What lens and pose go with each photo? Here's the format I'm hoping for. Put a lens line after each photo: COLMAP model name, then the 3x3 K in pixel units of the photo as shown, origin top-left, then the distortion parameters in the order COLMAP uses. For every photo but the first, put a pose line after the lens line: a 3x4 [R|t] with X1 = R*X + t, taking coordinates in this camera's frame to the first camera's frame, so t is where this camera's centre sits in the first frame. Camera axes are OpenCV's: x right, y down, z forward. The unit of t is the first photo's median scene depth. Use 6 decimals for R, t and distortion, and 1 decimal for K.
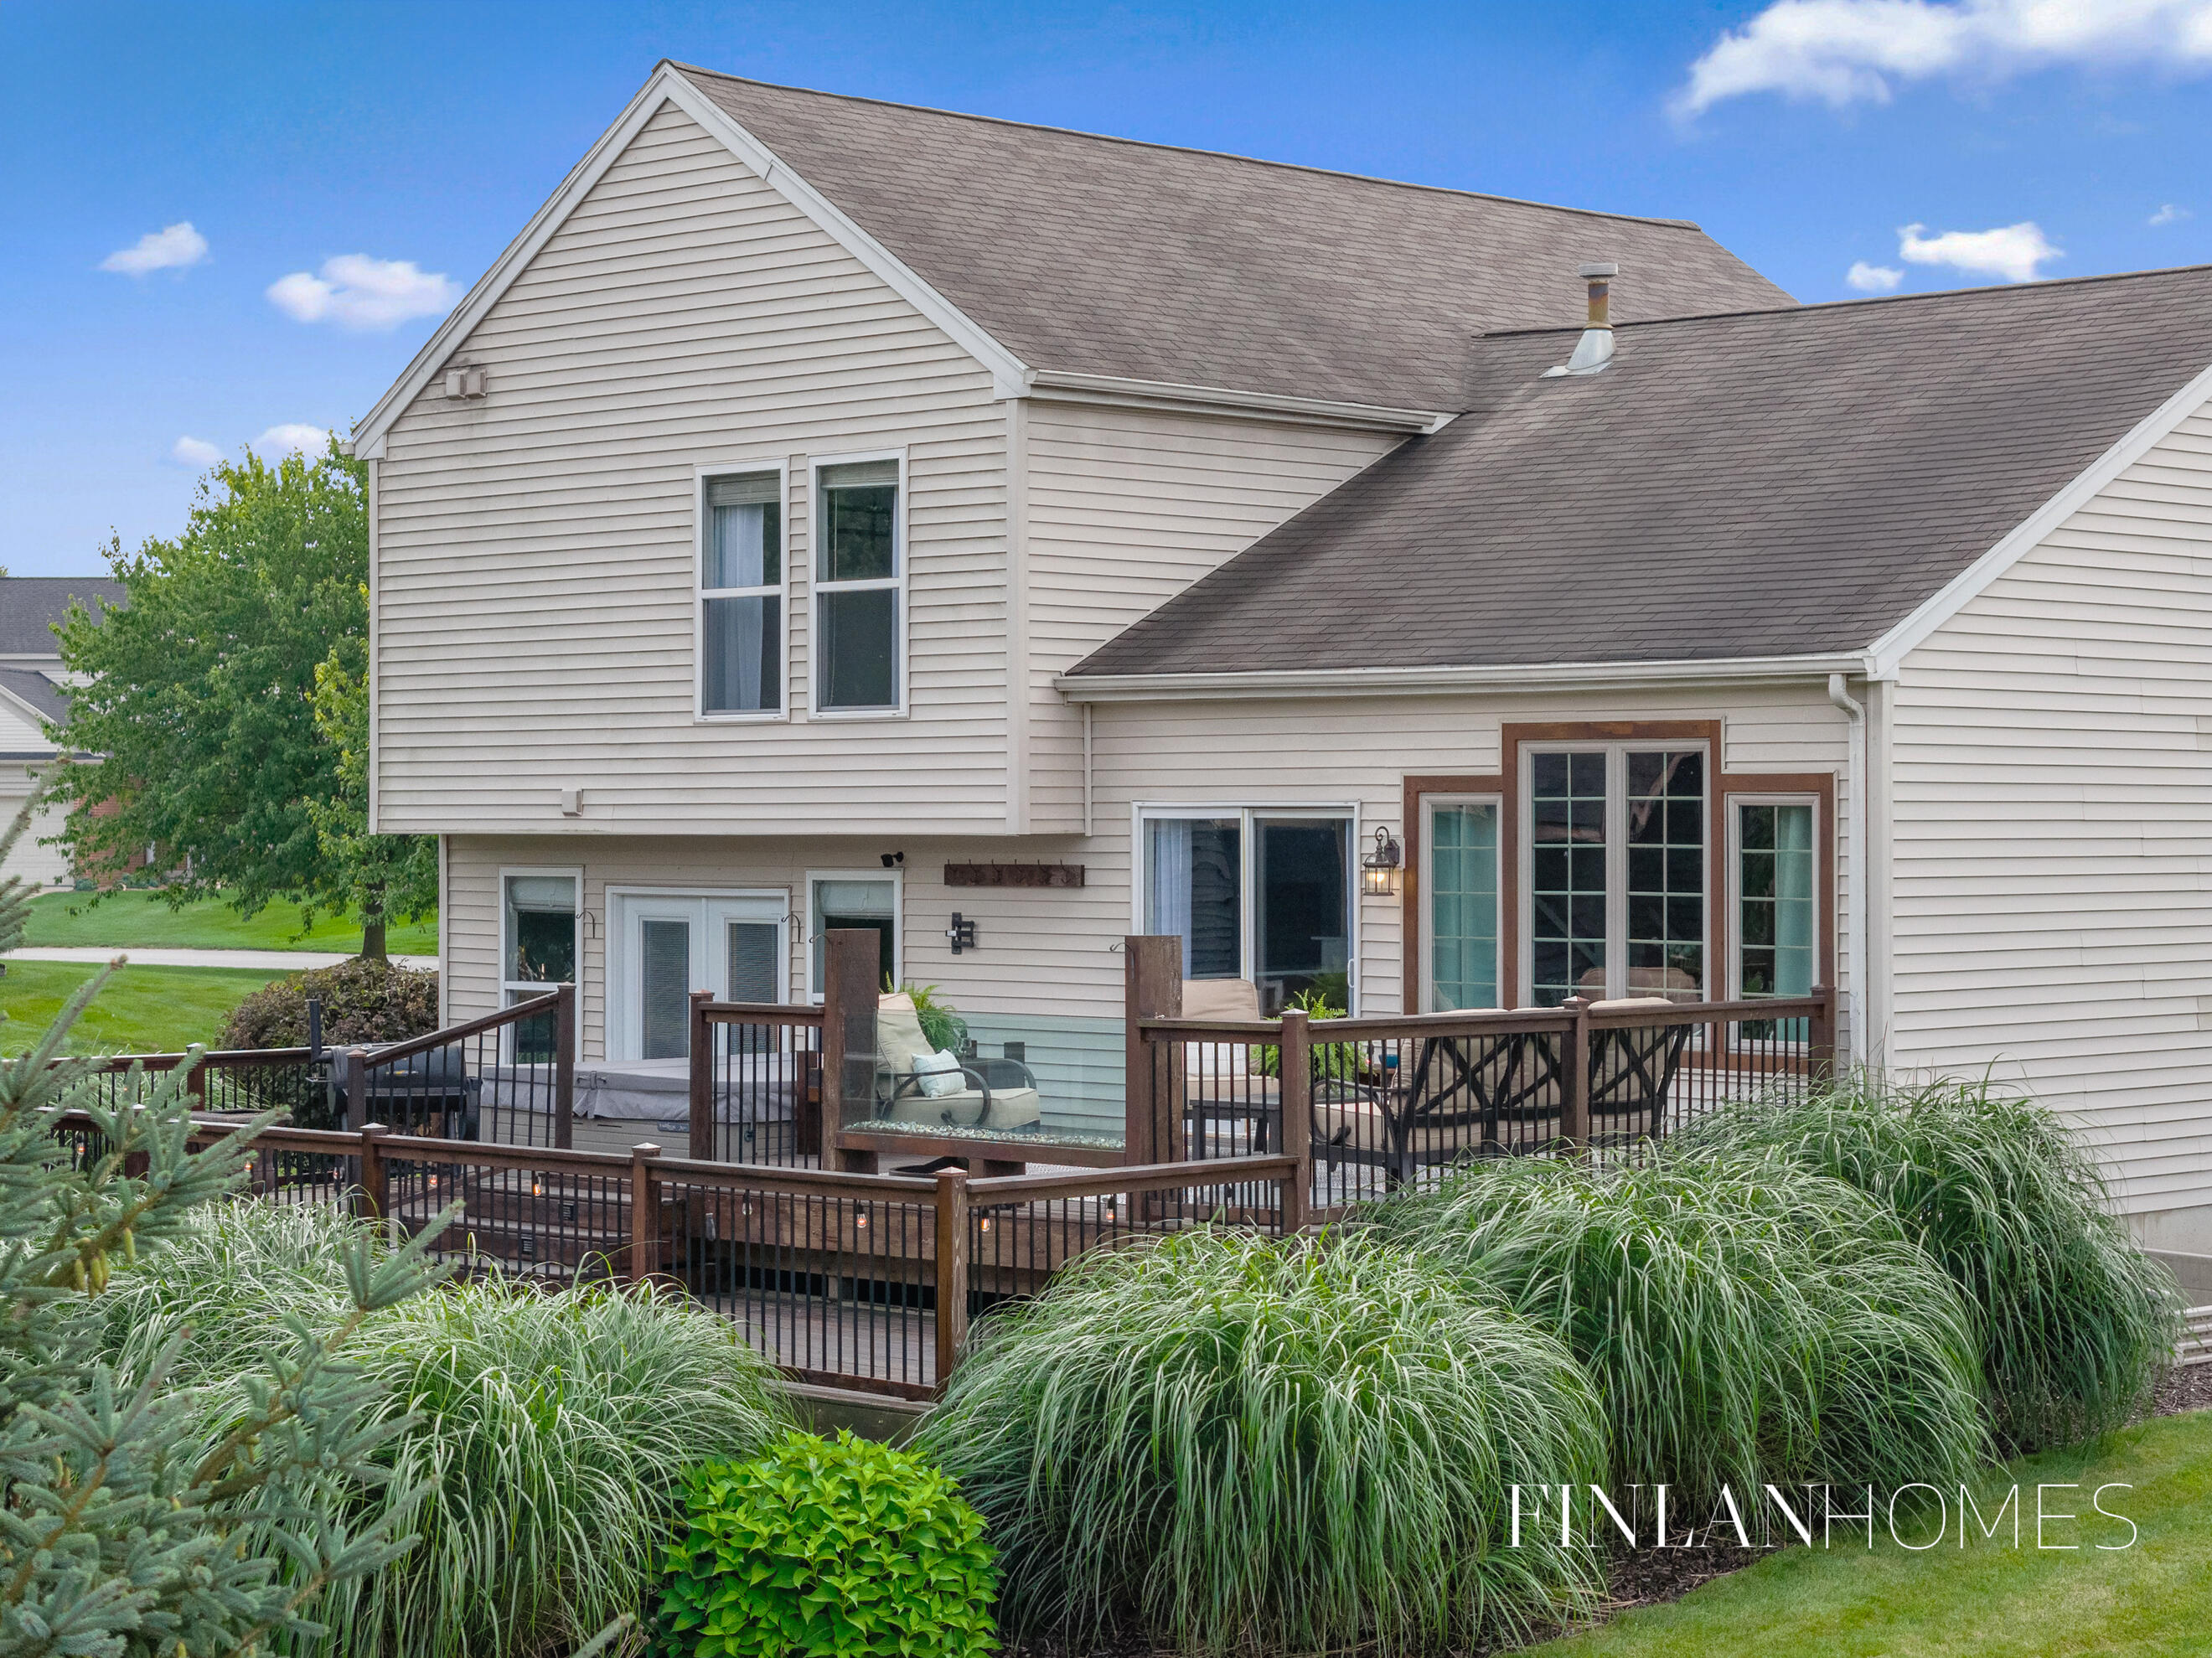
lens RADIAL K [[4525.7, 0, 1103.4], [0, 4525.7, 830.1], [0, 0, 1]] dist [0.052293, 0.000000]
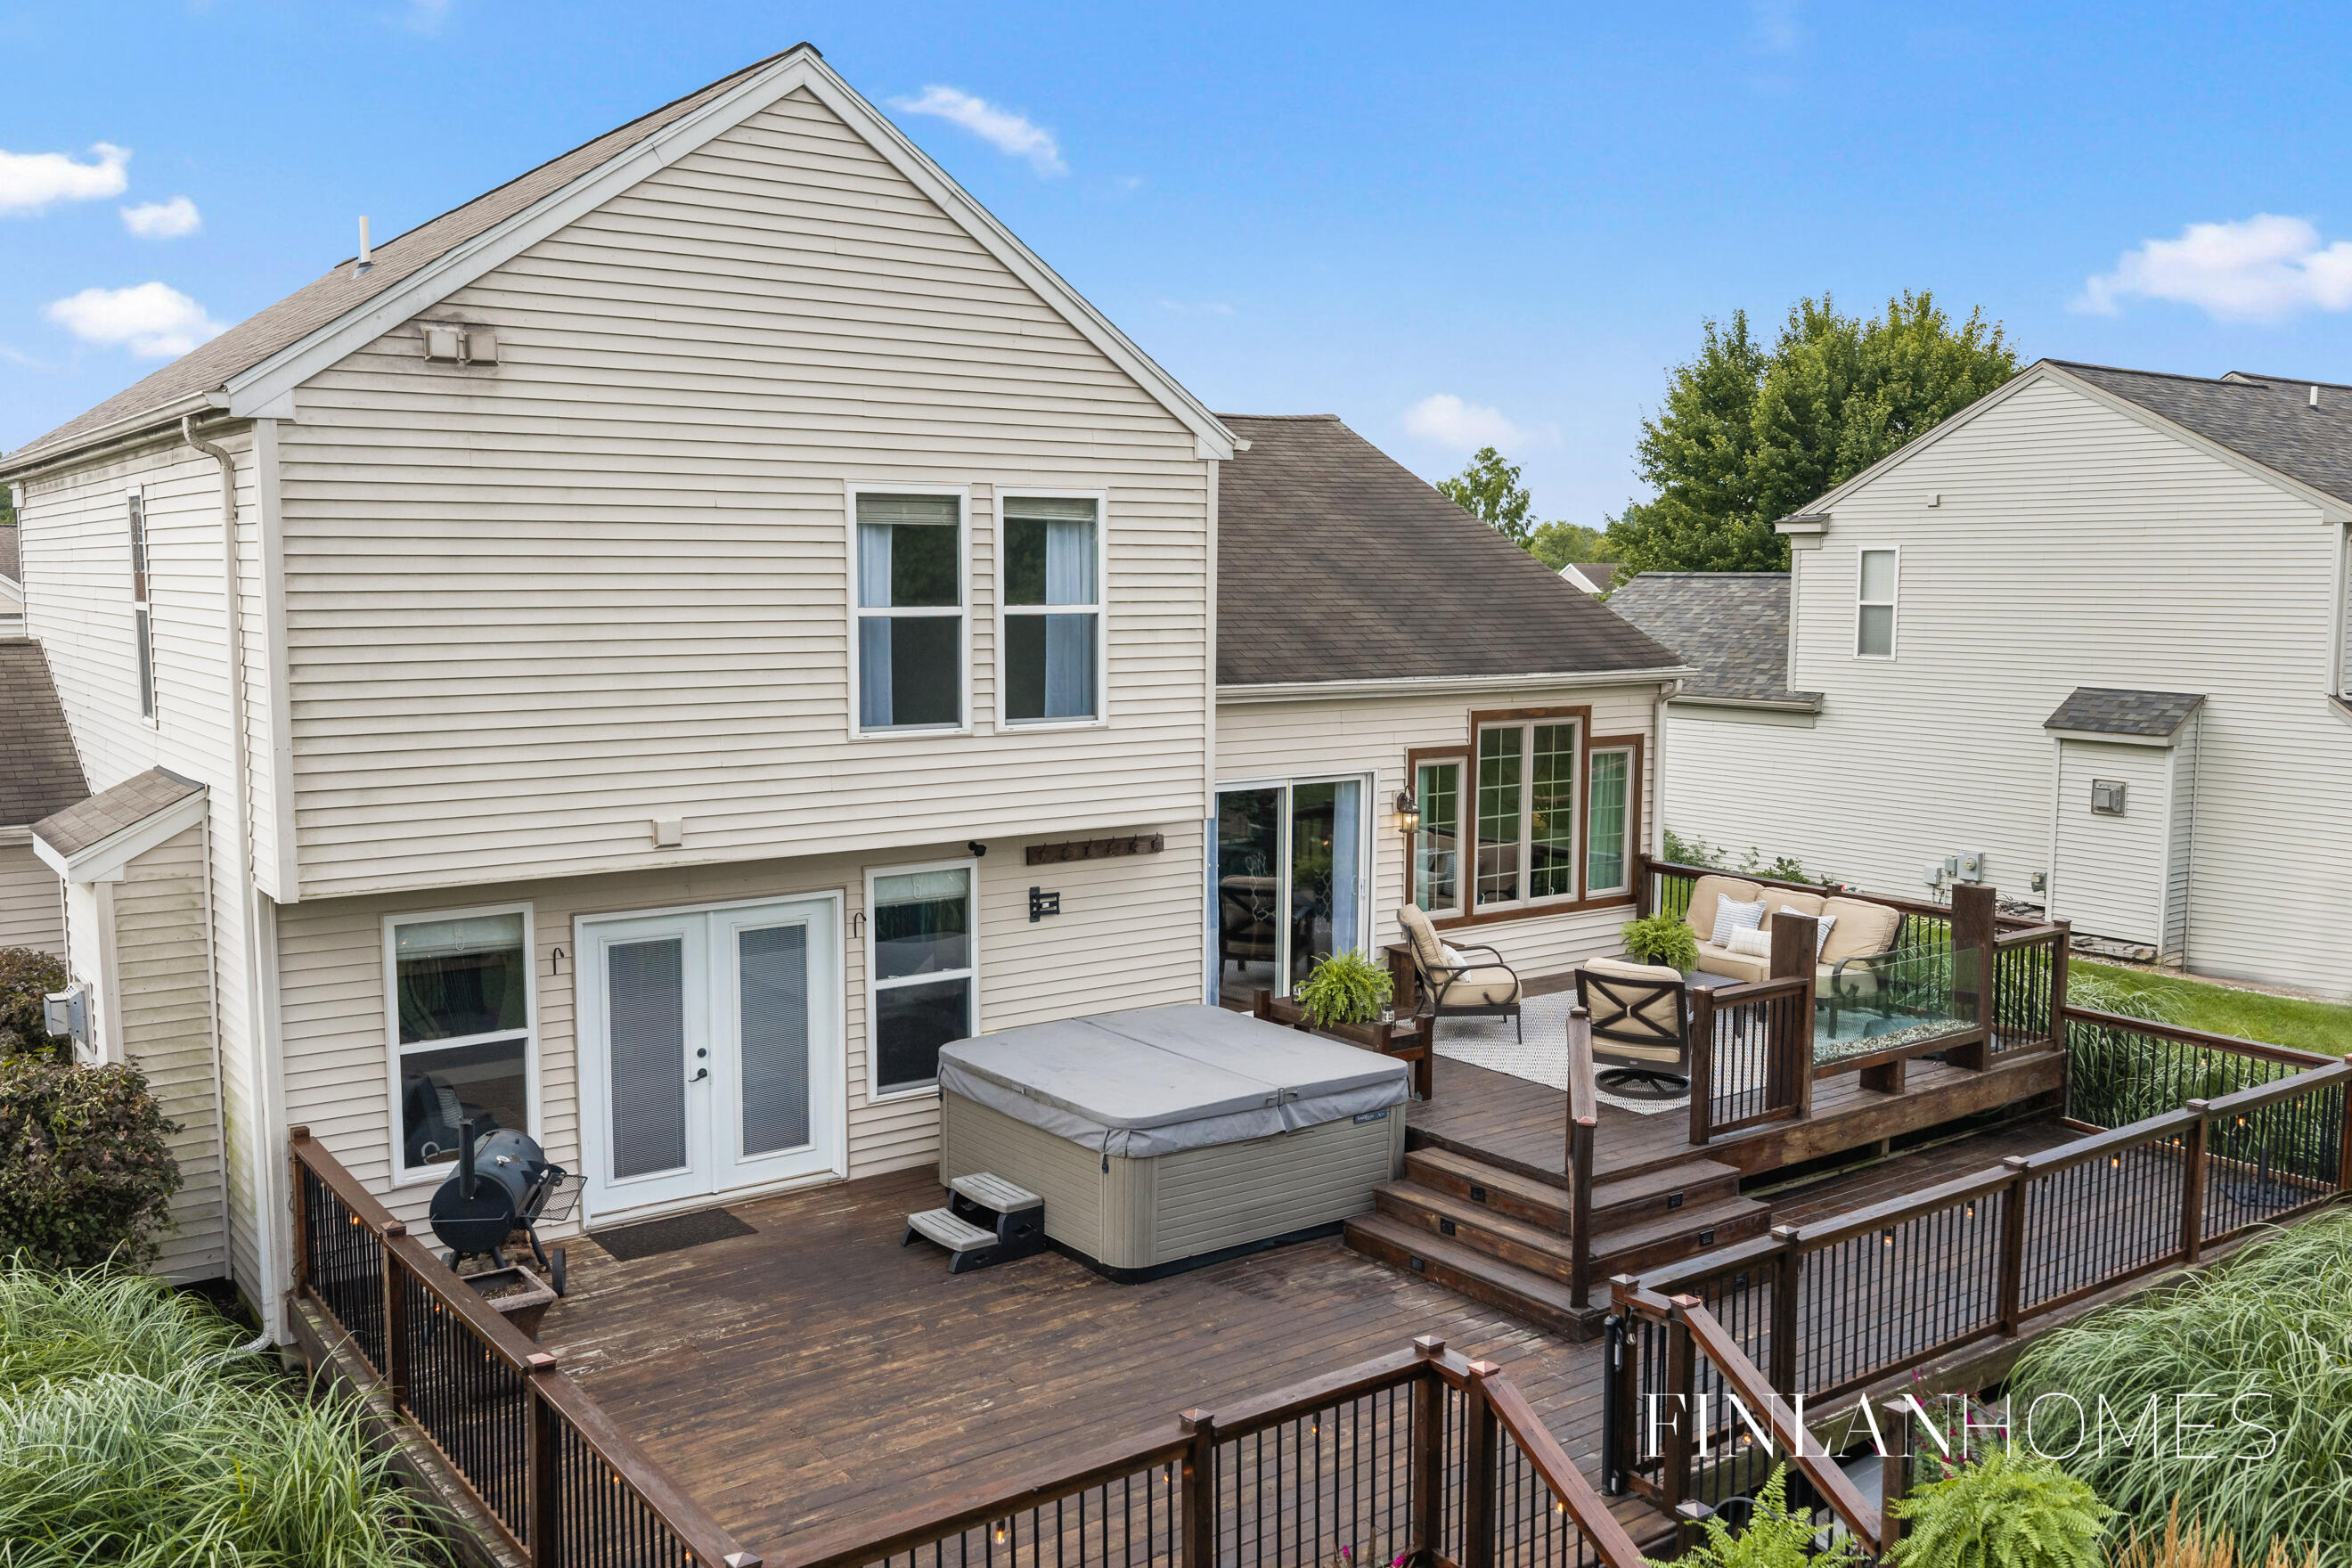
lens RADIAL K [[1933.5, 0, 1173.1], [0, 1933.5, 782.3], [0, 0, 1]] dist [0.012066, -0.001637]
pose [[0.175351, -0.105151, 0.978875, -0.512130], [-0.001064, 0.994259, 0.106994, -0.062110], [-0.984505, -0.019803, 0.174232, 0.880000]]
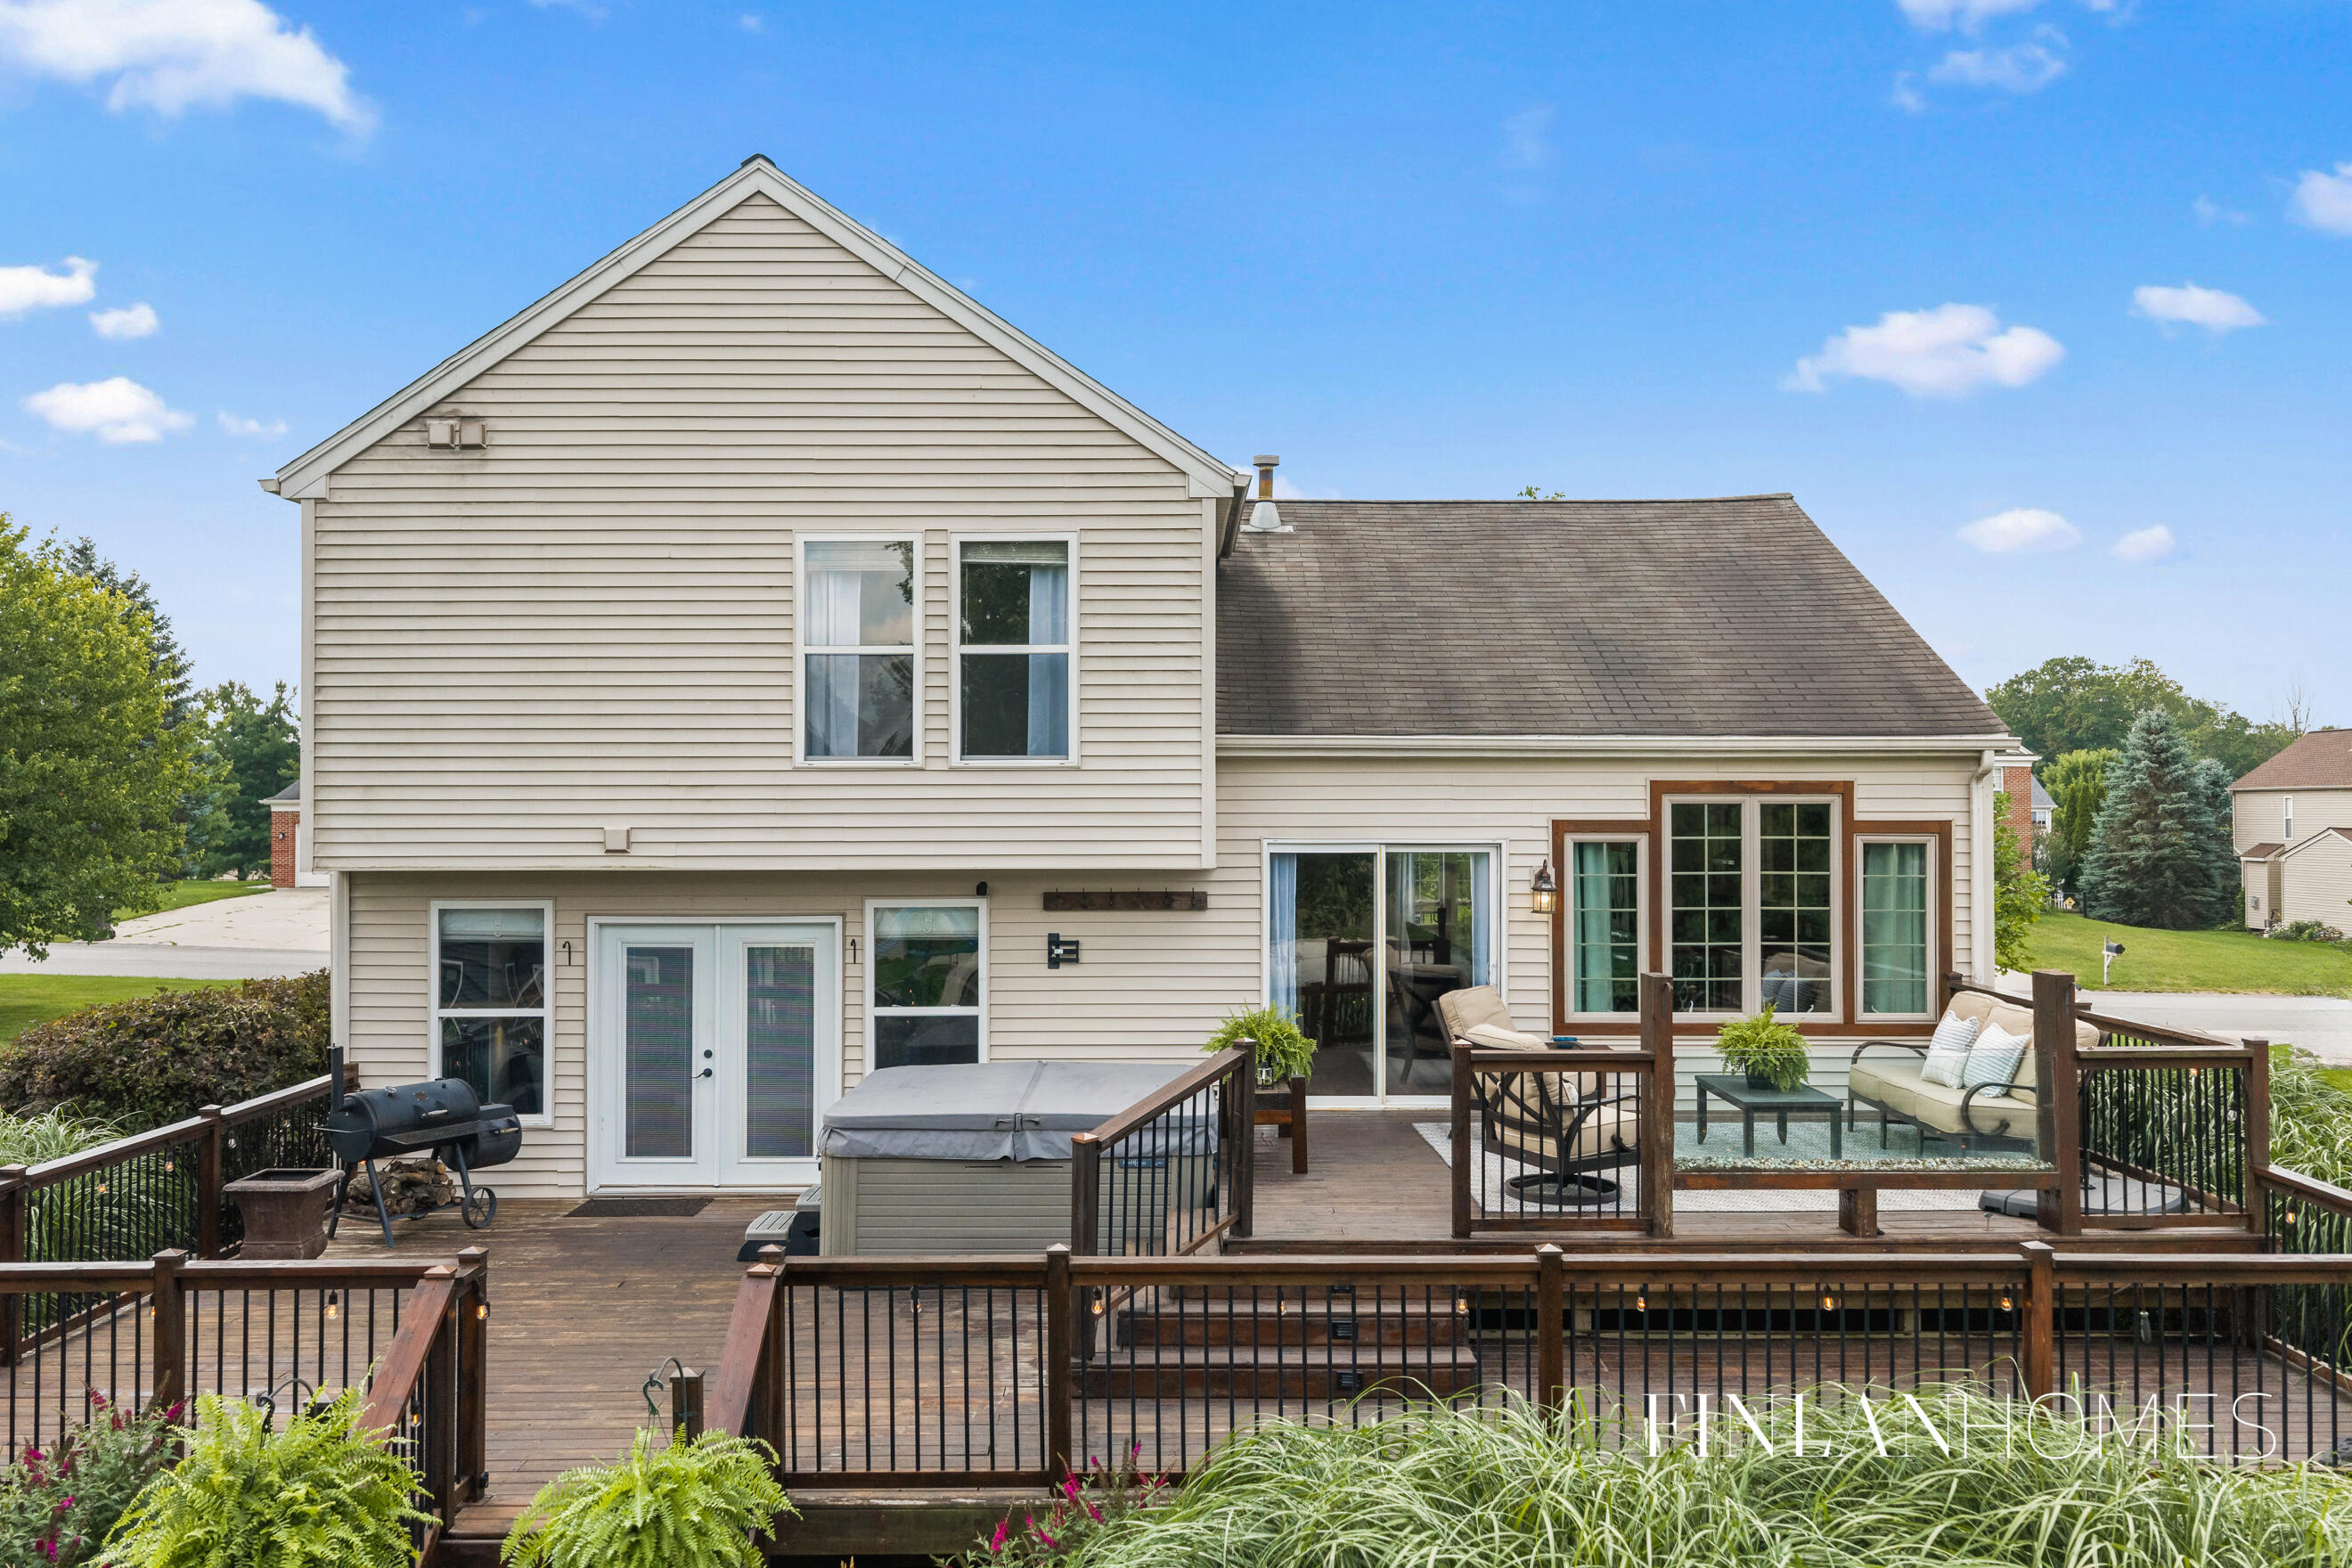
lens RADIAL K [[1933.5, 0, 1188.1], [0, 1933.5, 784.4], [0, 0, 1]] dist [0.012066, -0.001637]
pose [[0.711365, 0.008540, 0.702770, -0.359788], [0.002350, 0.999892, -0.014530, -0.013003], [-0.702818, 0.011988, 0.711268, 0.620599]]
